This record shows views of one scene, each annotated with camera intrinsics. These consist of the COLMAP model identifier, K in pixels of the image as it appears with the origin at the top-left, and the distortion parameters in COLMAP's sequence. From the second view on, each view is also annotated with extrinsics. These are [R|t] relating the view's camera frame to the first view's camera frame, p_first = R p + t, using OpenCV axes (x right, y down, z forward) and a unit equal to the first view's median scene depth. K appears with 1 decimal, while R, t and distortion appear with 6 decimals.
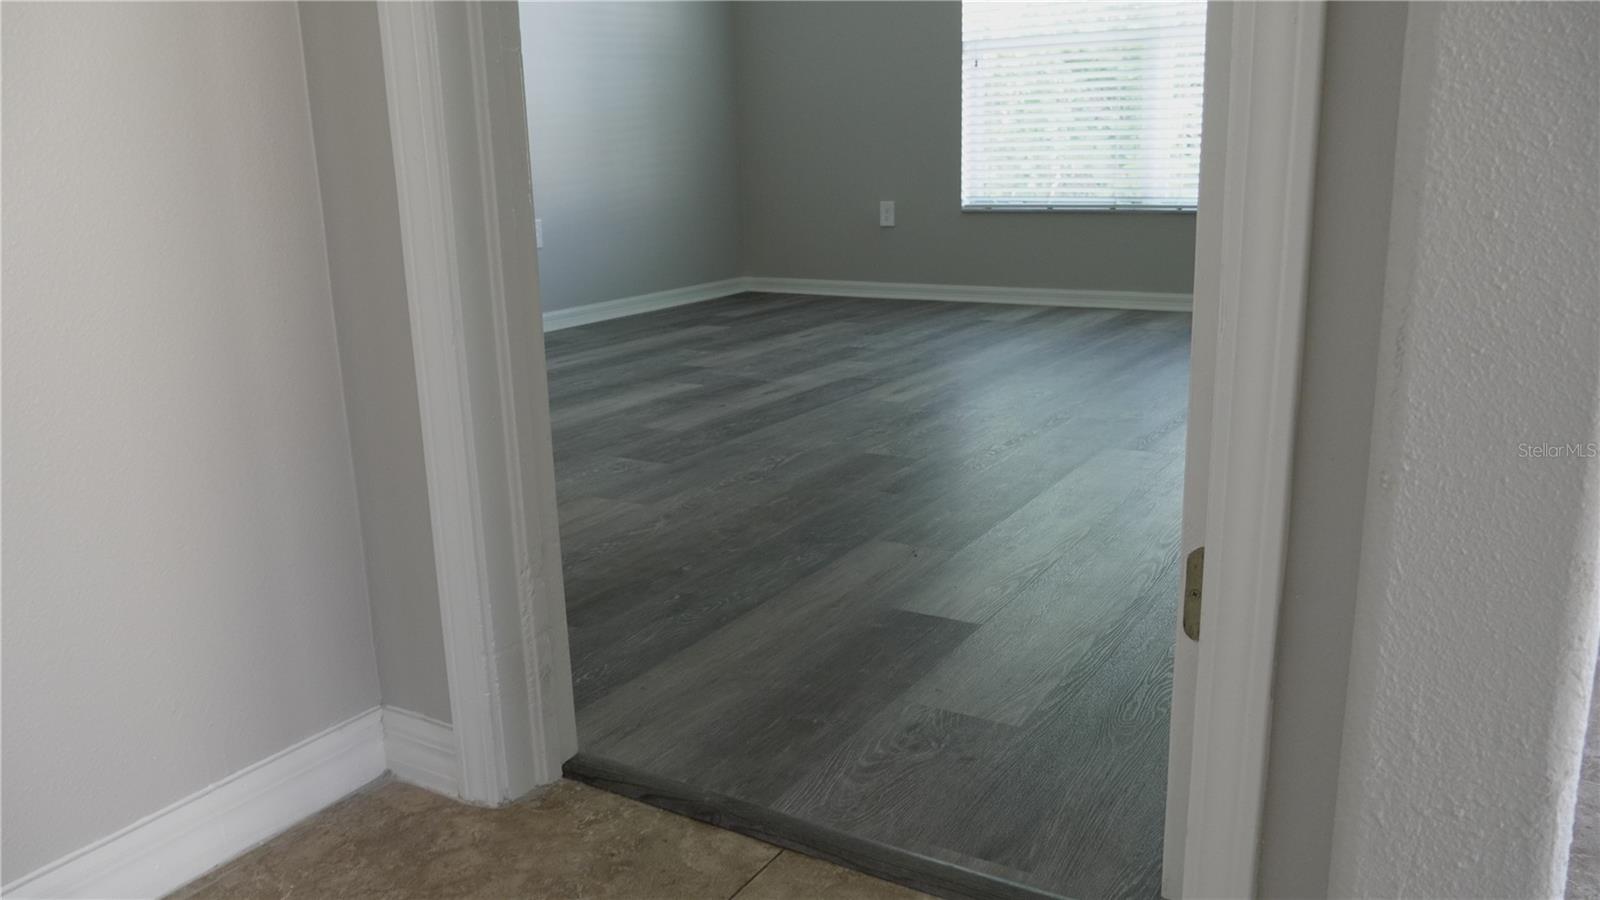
lens RADIAL K [[1219.2, 0, 800.0], [0, 1219.2, 450.0], [0, 0, 1]] dist [-0.026319, 0.059348]
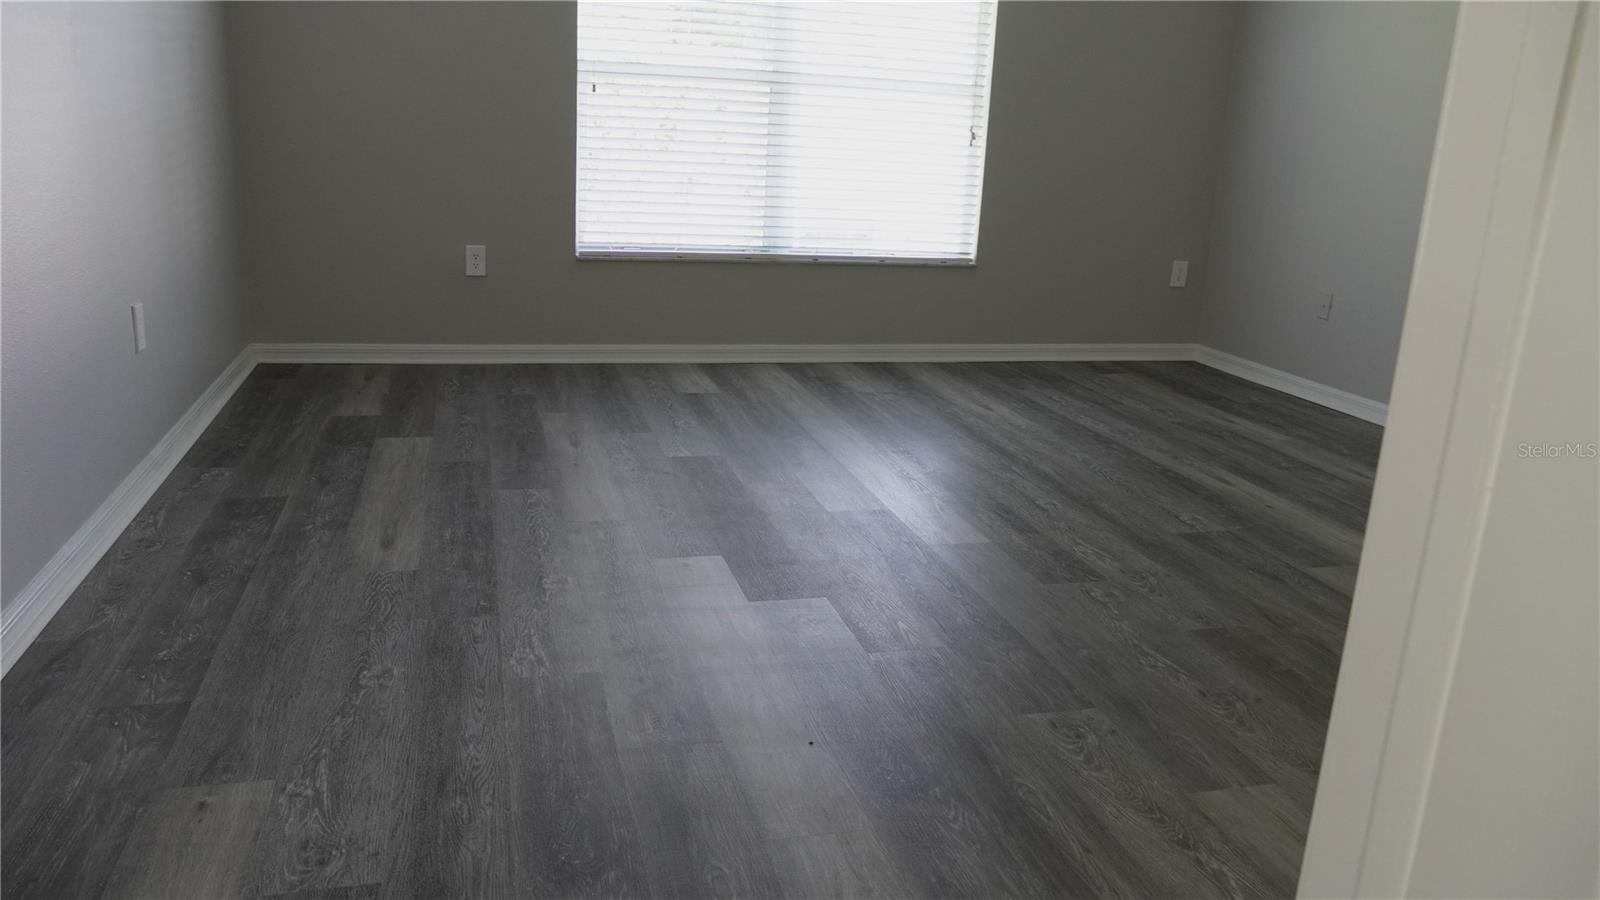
lens RADIAL K [[1219.2, 0, 800.0], [0, 1219.2, 450.0], [0, 0, 1]] dist [-0.026319, 0.059348]
pose [[0.695626, -0.130074, 0.706531, -1.541699], [0.104341, 0.991337, 0.079777, -0.467518], [-0.710787, 0.018225, 0.703171, 1.181279]]
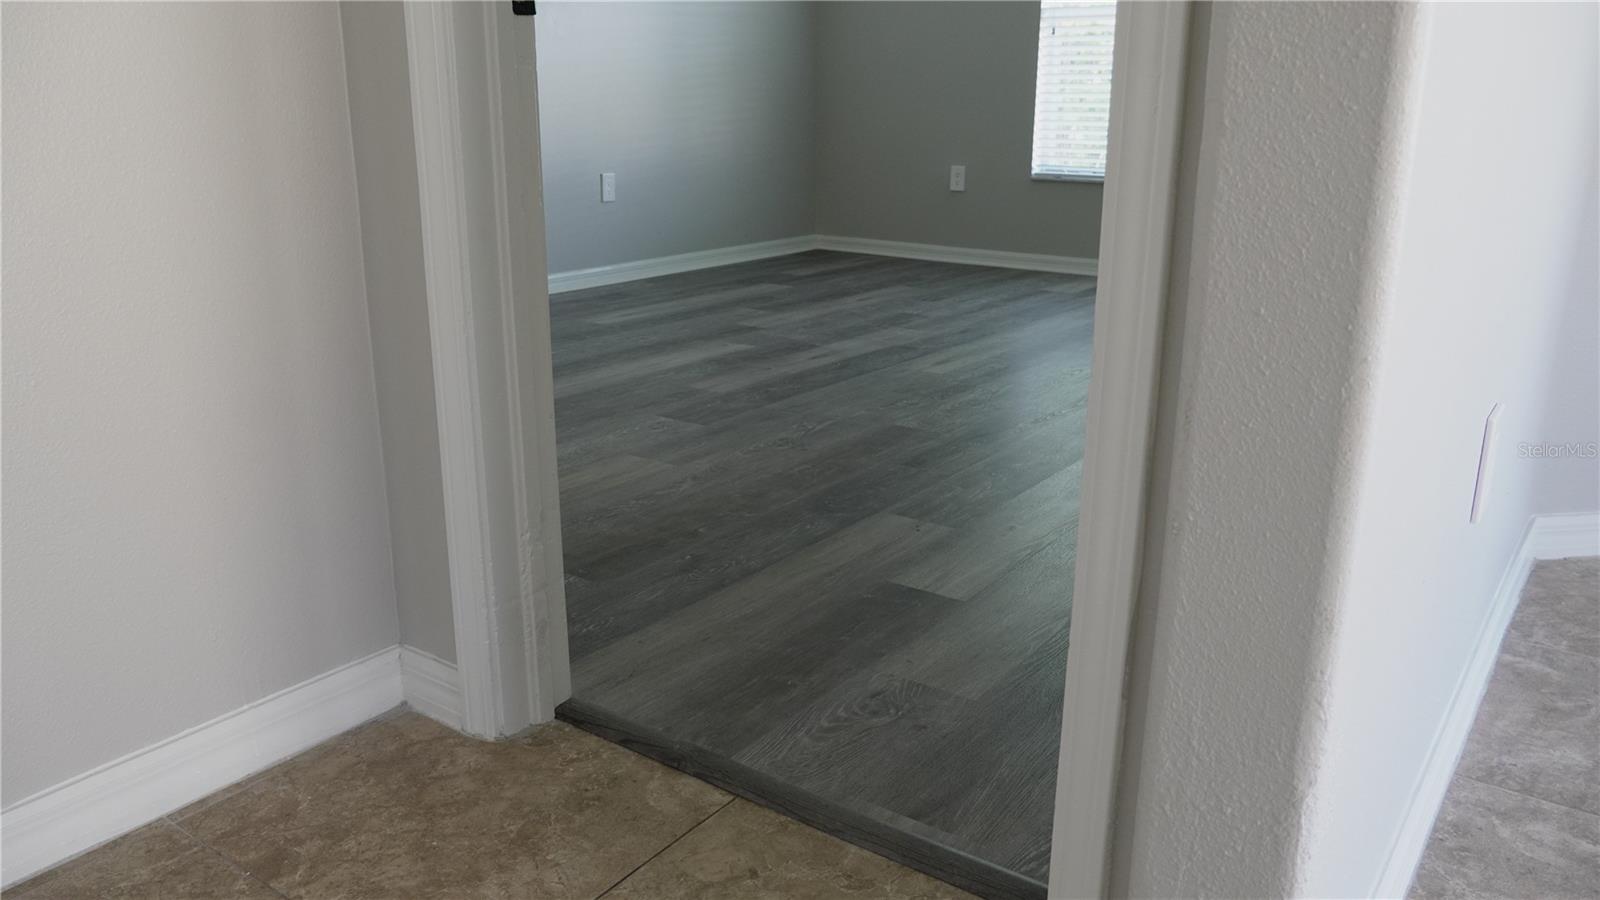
lens RADIAL K [[1219.2, 0, 800.0], [0, 1219.2, 450.0], [0, 0, 1]] dist [-0.026319, 0.059348]
pose [[0.996289, 0.052852, -0.067930, 0.092864], [-0.049814, 0.997714, 0.045665, -0.039728], [0.070189, -0.042112, 0.996644, -0.089337]]
